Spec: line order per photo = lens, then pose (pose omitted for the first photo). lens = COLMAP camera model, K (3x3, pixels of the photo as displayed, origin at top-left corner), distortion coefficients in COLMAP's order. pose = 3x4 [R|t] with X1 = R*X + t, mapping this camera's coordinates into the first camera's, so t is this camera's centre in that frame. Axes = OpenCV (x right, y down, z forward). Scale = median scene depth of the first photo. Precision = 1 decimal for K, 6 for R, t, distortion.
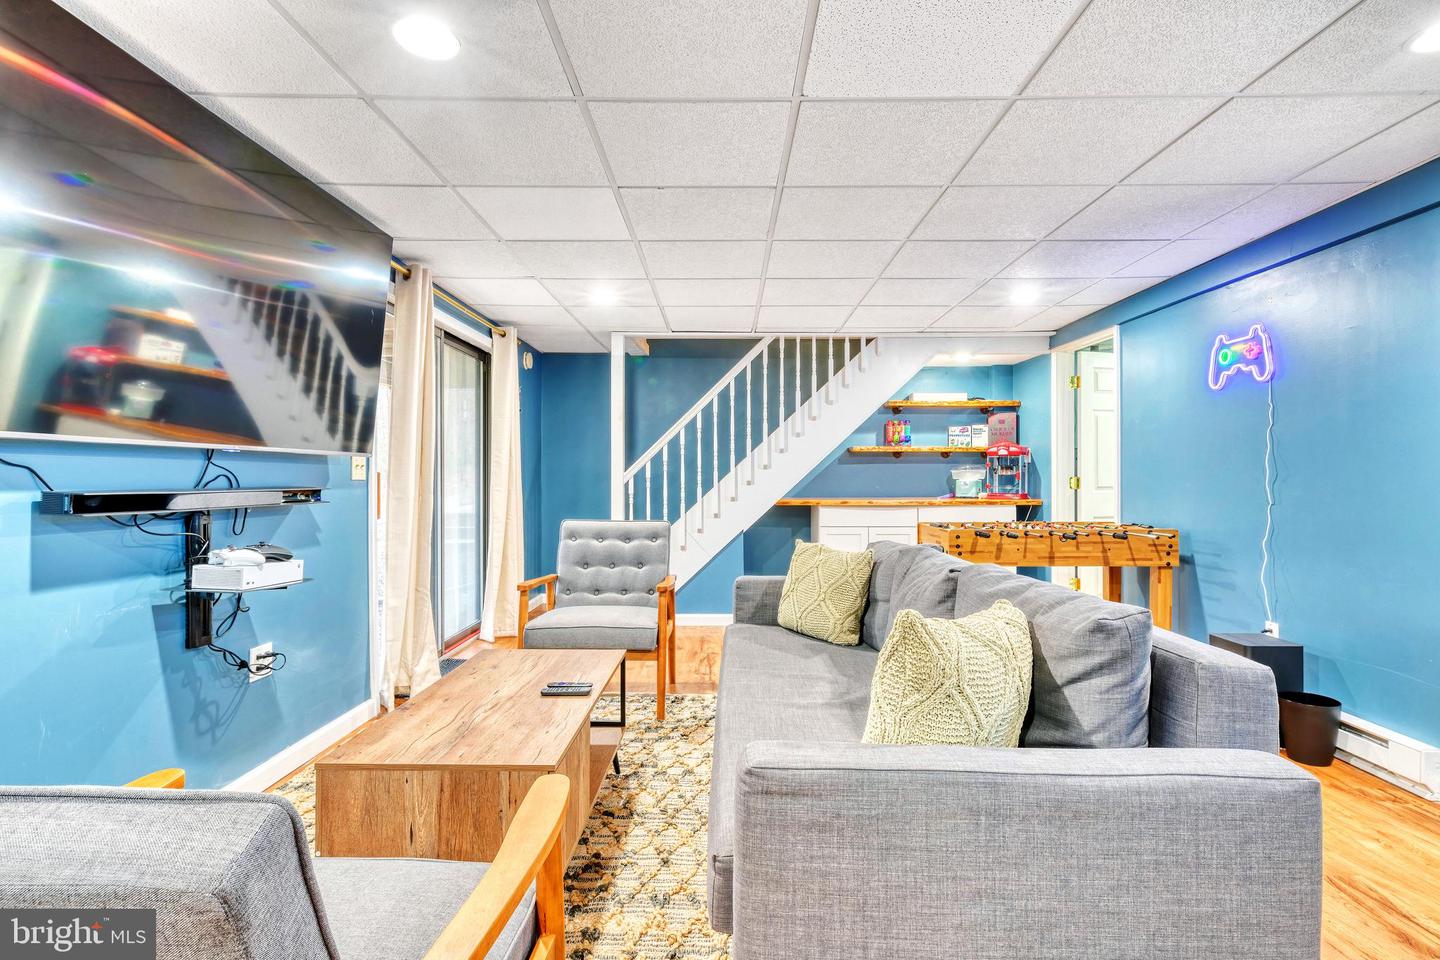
lens RADIAL K [[725.7, 0, 710.9], [0, 725.7, 472.2], [0, 0, 1]] dist [0.001659, 0.000159]
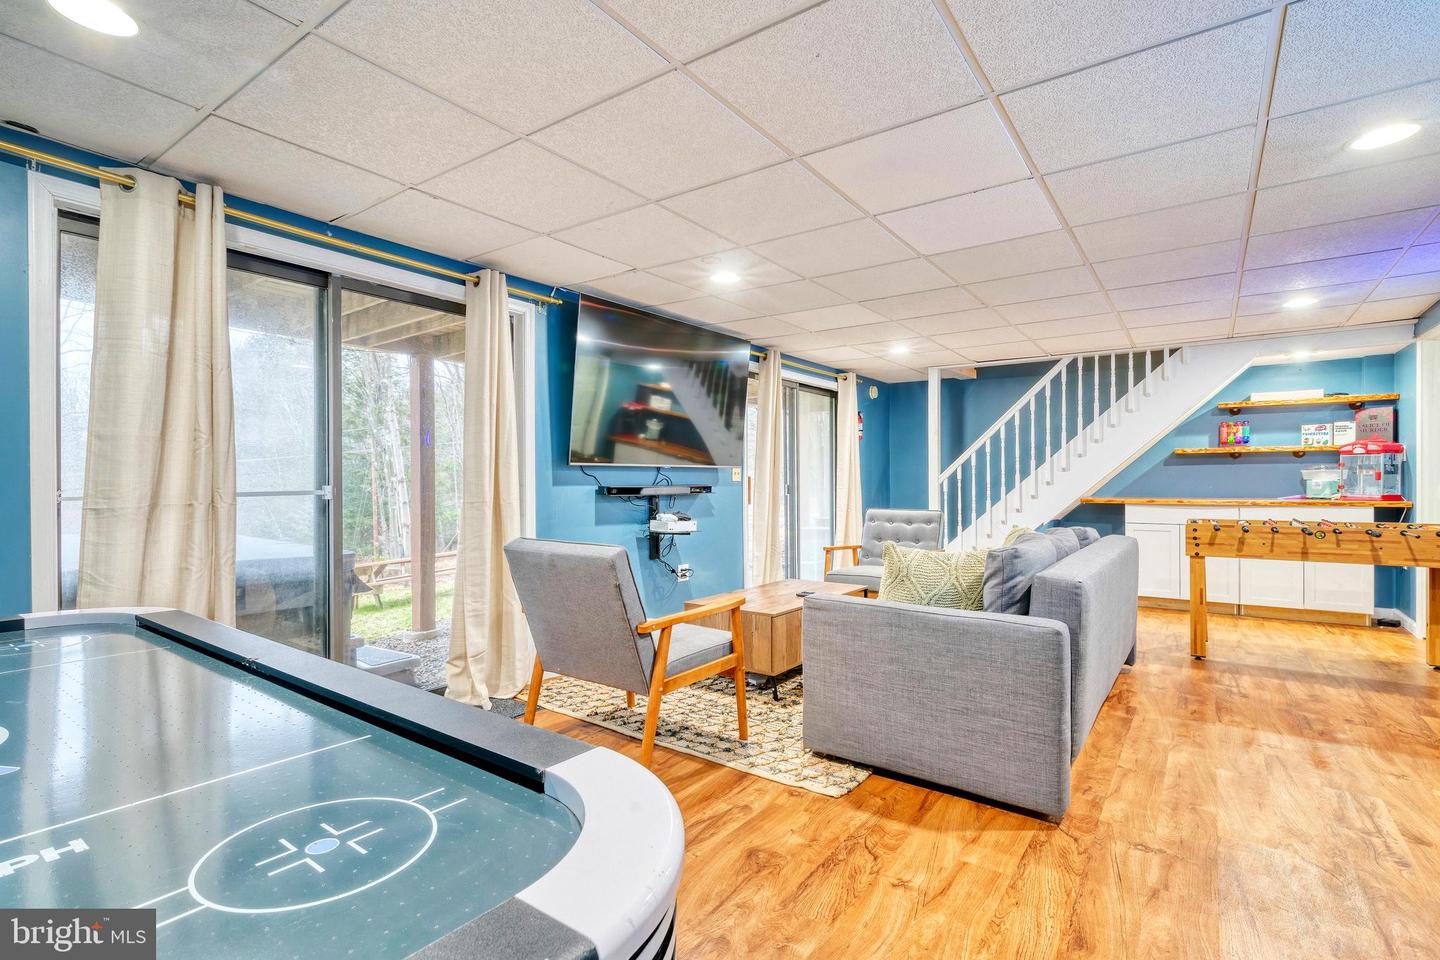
lens RADIAL K [[682.0, 0, 720.0], [0, 682.0, 480.0], [0, 0, 1]] dist [0.001036, -0.000033]
pose [[0.831090, -0.002860, -0.556131, 0.257560], [0.007788, 0.999949, 0.006497, -0.002163], [0.556084, -0.009731, 0.831069, -0.252342]]
